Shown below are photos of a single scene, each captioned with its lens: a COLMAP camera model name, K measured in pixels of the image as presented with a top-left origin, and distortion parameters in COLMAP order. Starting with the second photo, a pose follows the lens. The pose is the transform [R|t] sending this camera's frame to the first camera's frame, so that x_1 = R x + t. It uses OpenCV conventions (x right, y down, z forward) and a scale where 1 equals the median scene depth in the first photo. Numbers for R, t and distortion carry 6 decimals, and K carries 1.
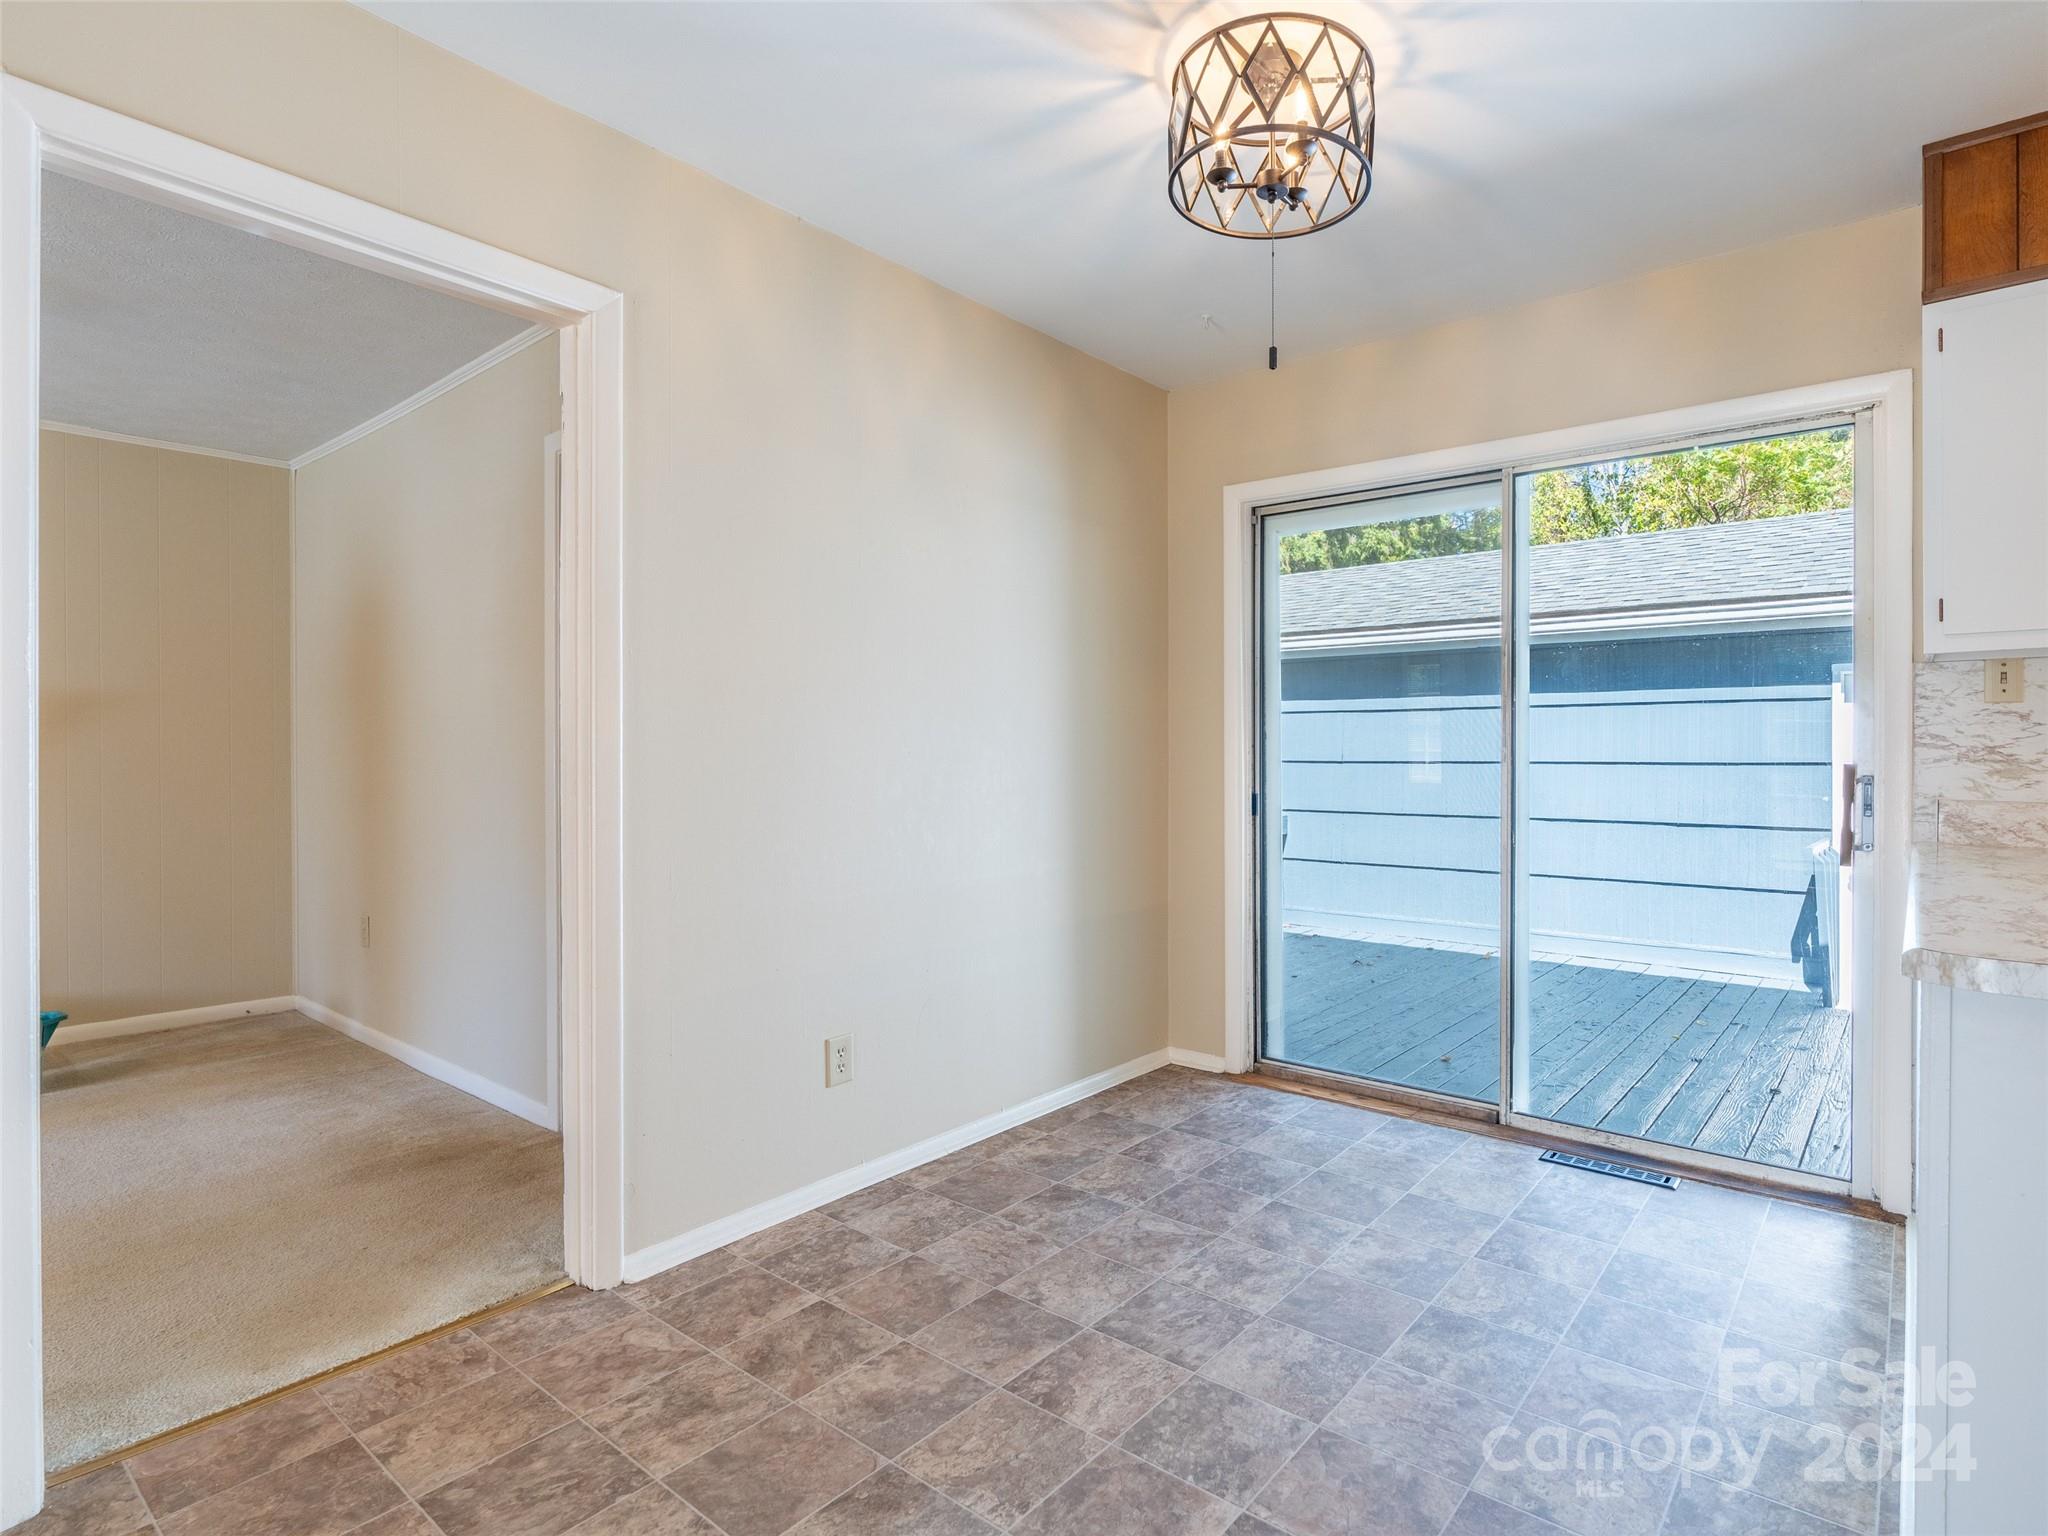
lens RADIAL K [[1049.8, 0, 1028.1], [0, 1049.8, 762.2], [0, 0, 1]] dist [-0.003775, 0.001575]
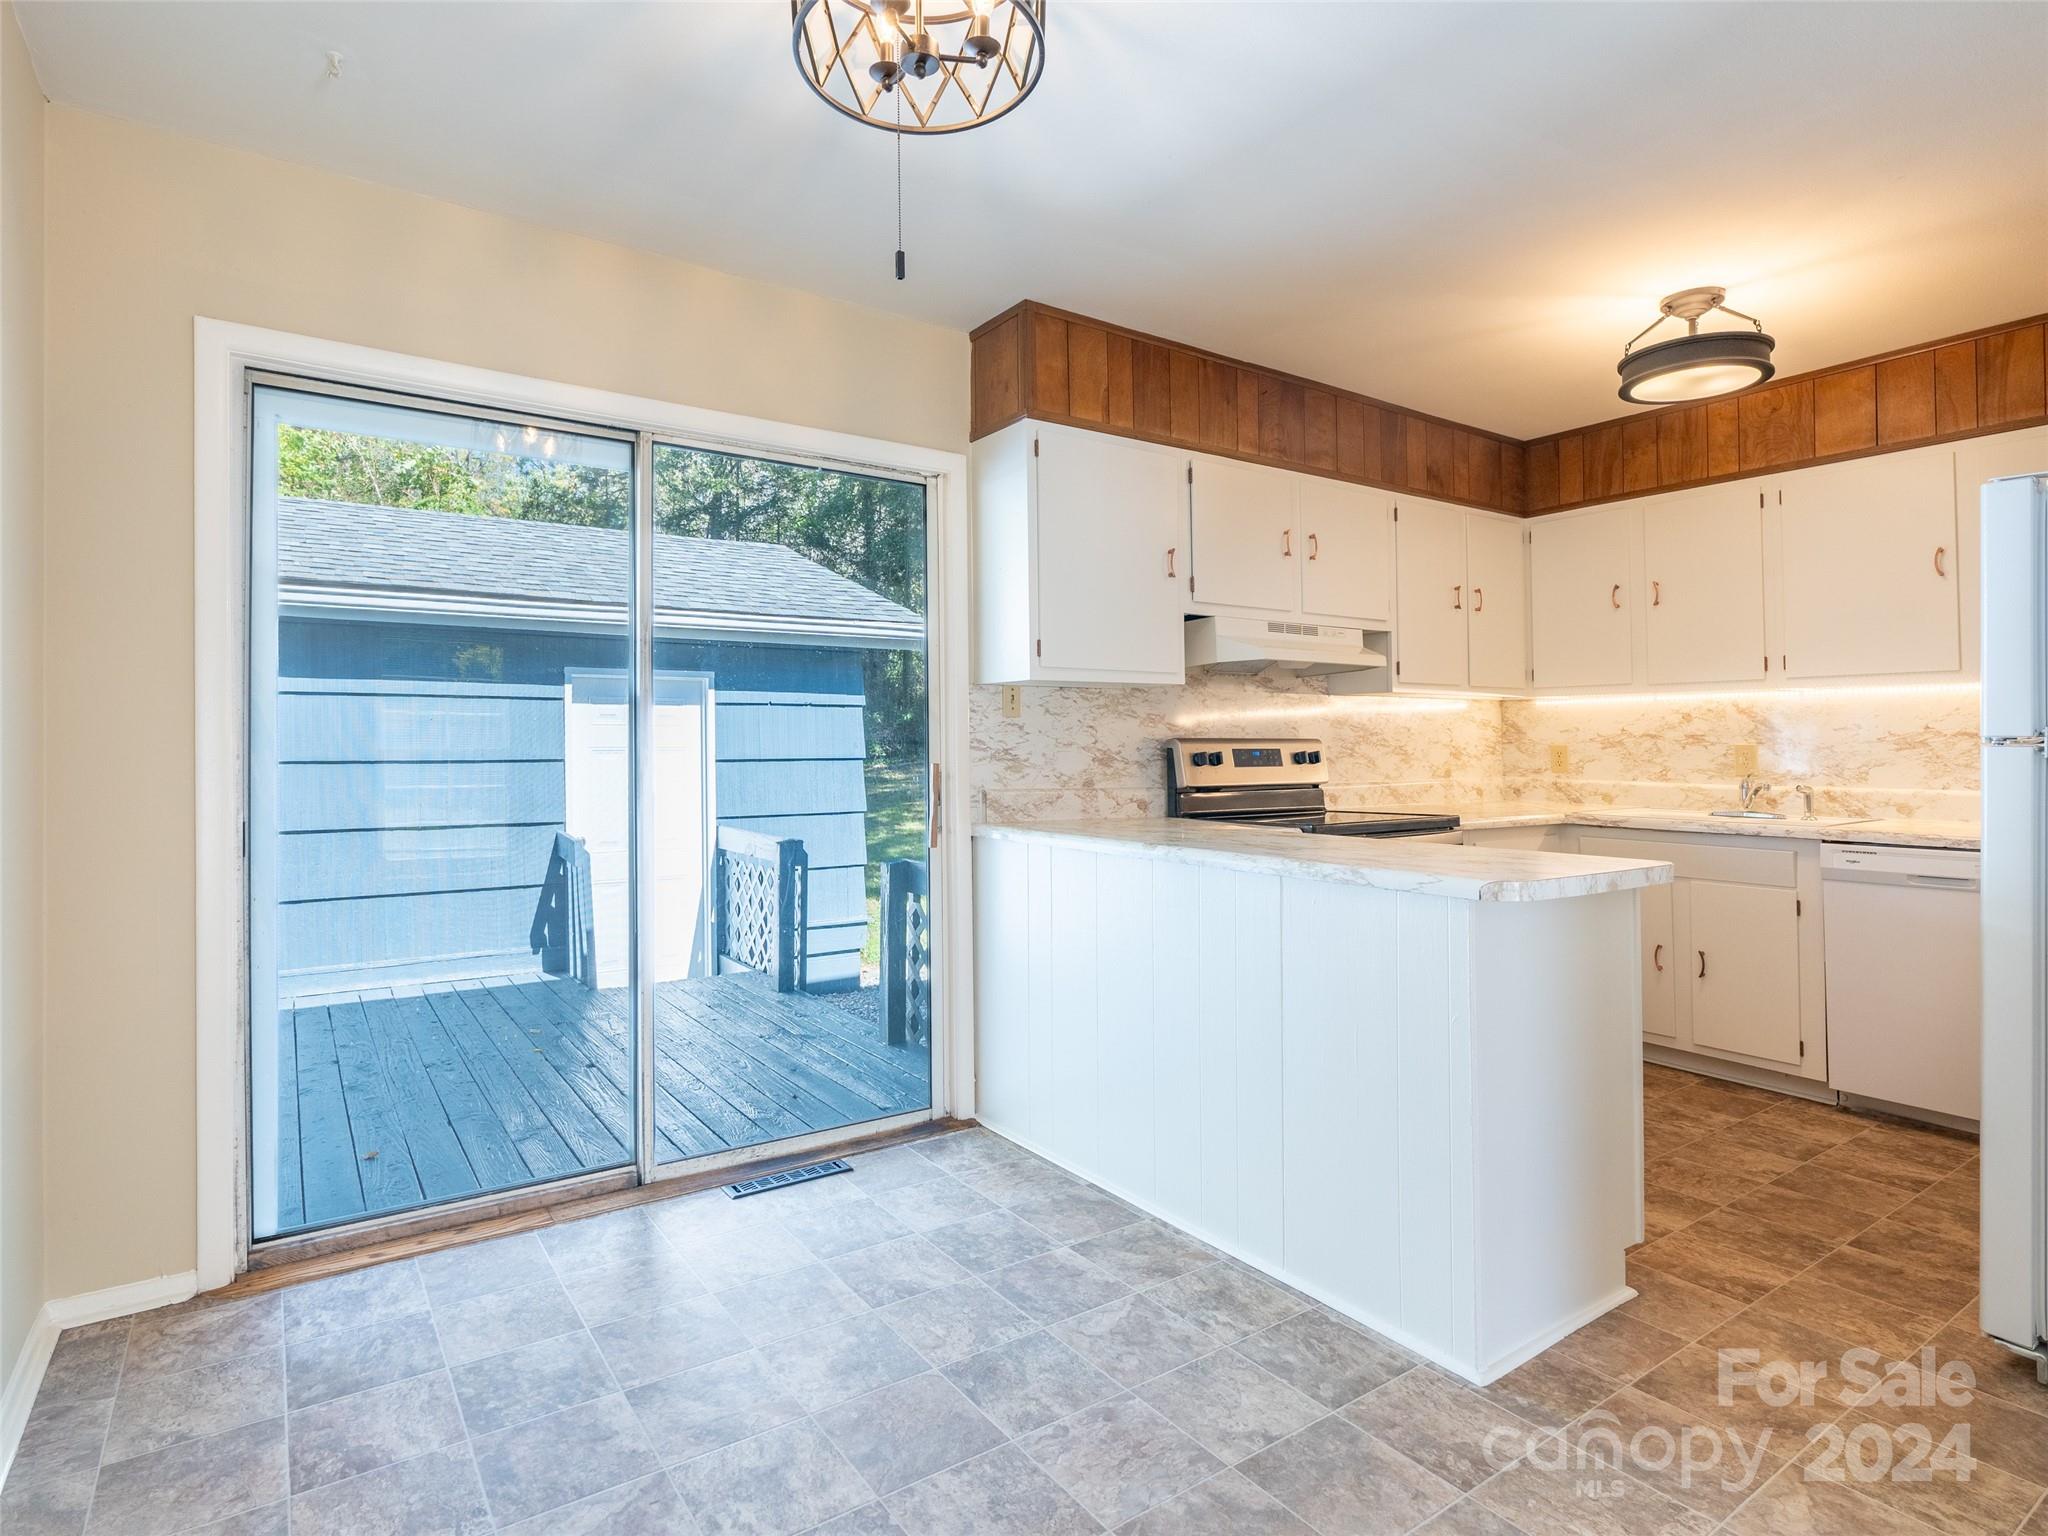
lens RADIAL K [[1112.3, 0, 1025.4], [0, 1112.3, 760.4], [0, 0, 1]] dist [-0.006247, 0.000788]
pose [[0.266032, -0.013240, 0.963873, -0.339876], [0.009335, 0.999894, 0.011159, -0.012051], [-0.963919, 0.006029, 0.266127, 0.443536]]
